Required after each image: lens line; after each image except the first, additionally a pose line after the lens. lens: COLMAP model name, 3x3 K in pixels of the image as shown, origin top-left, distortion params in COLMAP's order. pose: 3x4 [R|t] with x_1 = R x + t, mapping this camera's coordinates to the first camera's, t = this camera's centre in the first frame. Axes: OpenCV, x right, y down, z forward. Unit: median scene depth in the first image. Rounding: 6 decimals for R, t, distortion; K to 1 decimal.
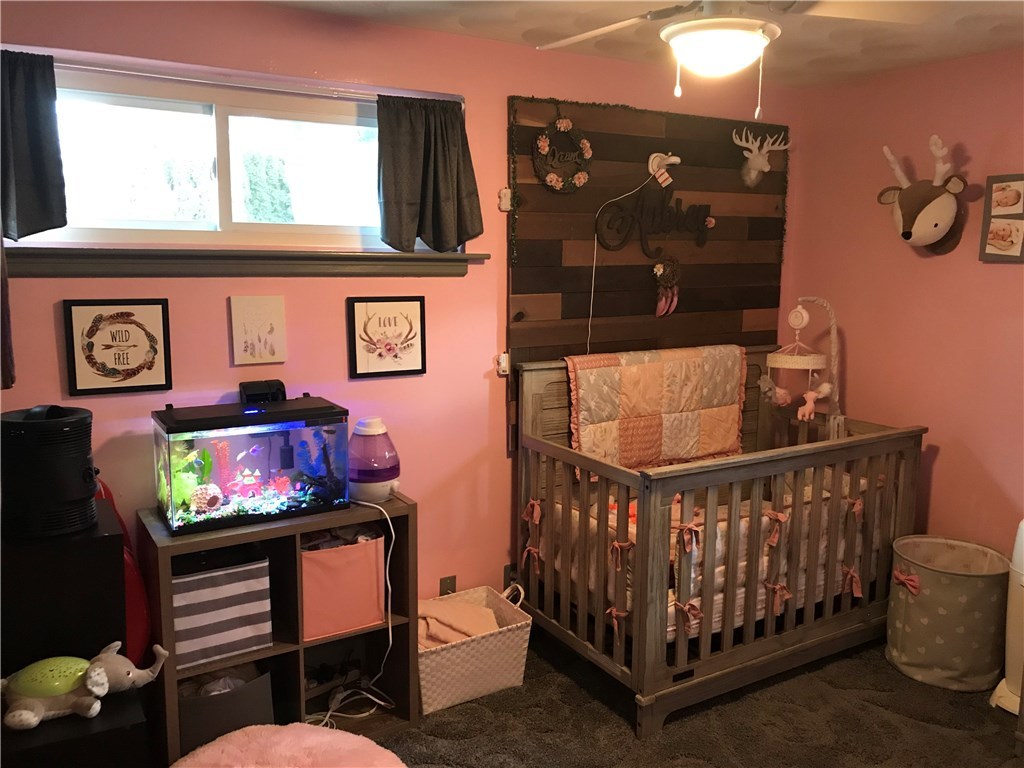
lens RADIAL K [[850.6, 0, 508.3], [0, 850.6, 382.9], [0, 0, 1]] dist [0.037802, -0.019194]
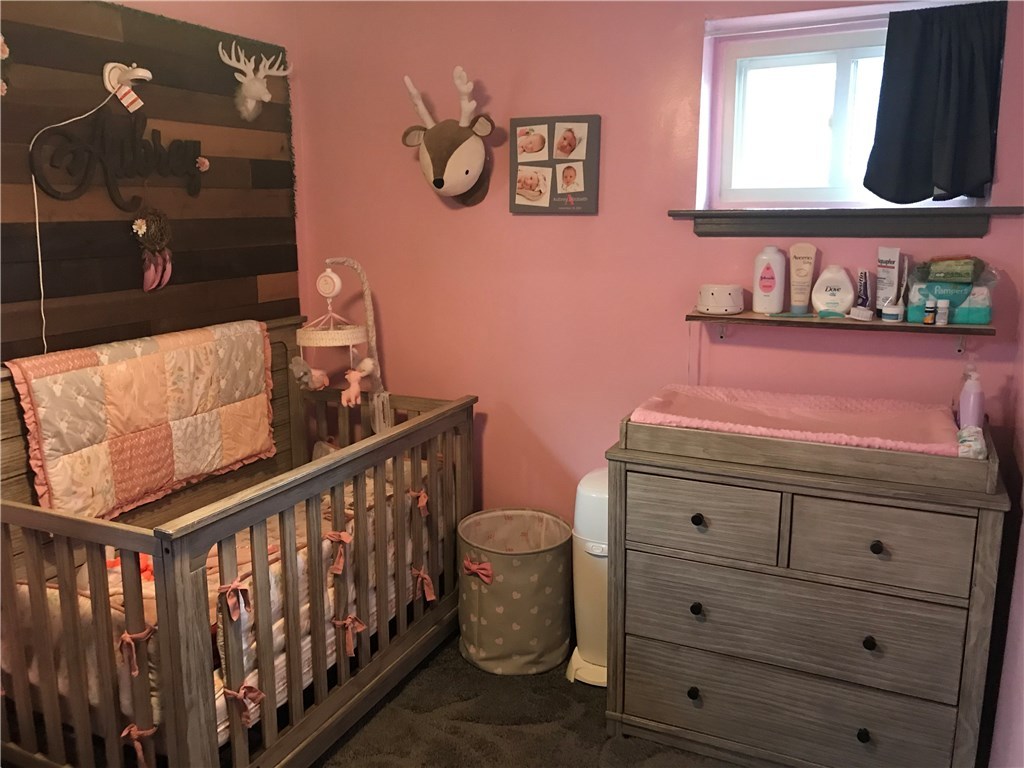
lens RADIAL K [[850.6, 0, 508.3], [0, 850.6, 382.9], [0, 0, 1]] dist [0.037802, -0.019194]
pose [[0.834817, -0.120396, 0.537201, 0.031352], [0.092529, 0.992598, 0.078667, -0.030897], [-0.542695, -0.015966, 0.839778, 0.221601]]
